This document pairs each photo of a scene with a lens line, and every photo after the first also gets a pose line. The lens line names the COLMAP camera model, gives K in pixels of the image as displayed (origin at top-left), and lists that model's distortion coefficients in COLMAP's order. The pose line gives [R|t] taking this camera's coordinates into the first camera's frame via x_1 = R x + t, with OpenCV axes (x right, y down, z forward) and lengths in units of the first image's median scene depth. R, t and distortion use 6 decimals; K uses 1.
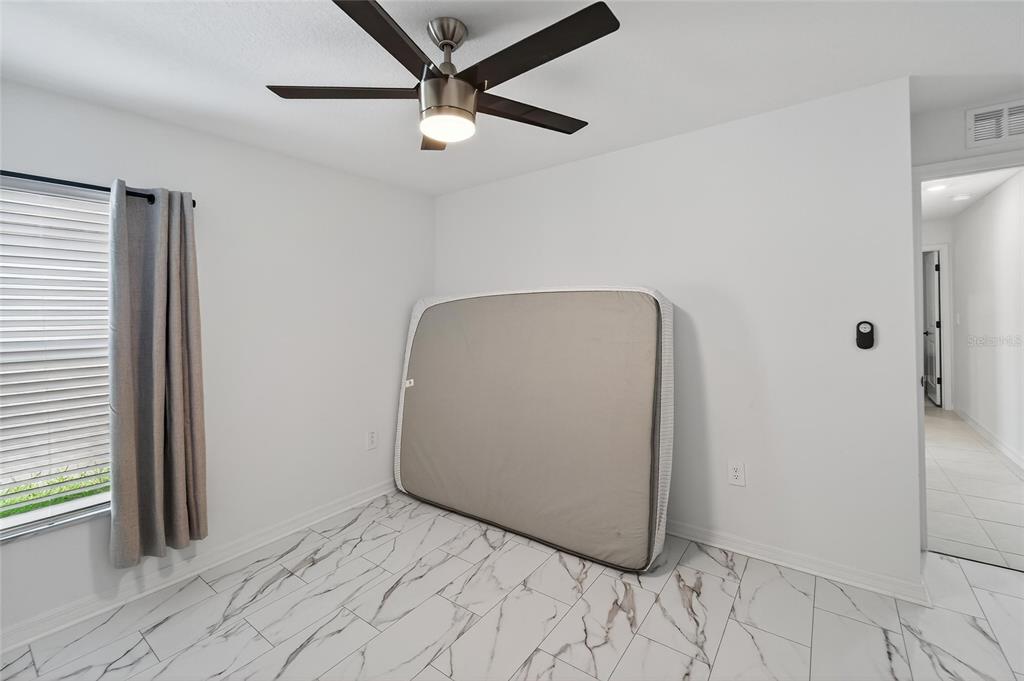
lens RADIAL K [[430.5, 0, 511.5], [0, 430.5, 323.3], [0, 0, 1]] dist [-0.000614, -0.000184]
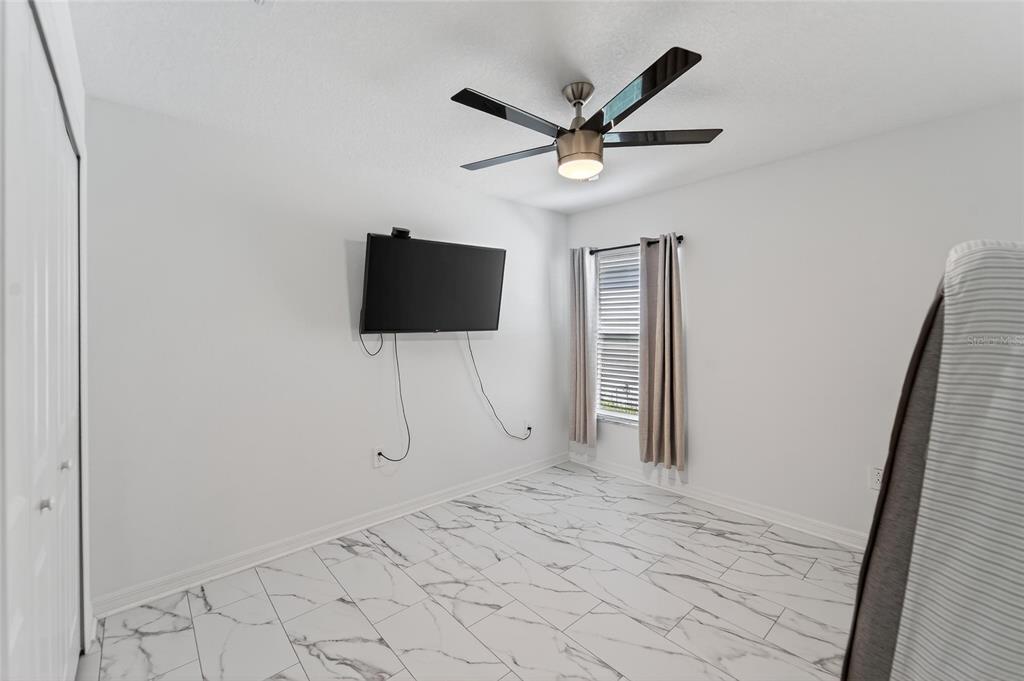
lens RADIAL K [[430.5, 0, 511.5], [0, 430.5, 323.3], [0, 0, 1]] dist [-0.000614, -0.000184]
pose [[-0.207626, 0.028681, -0.977788, 0.825734], [-0.004526, 0.999531, 0.030280, -0.033447], [0.978198, 0.010713, -0.207399, 0.779038]]
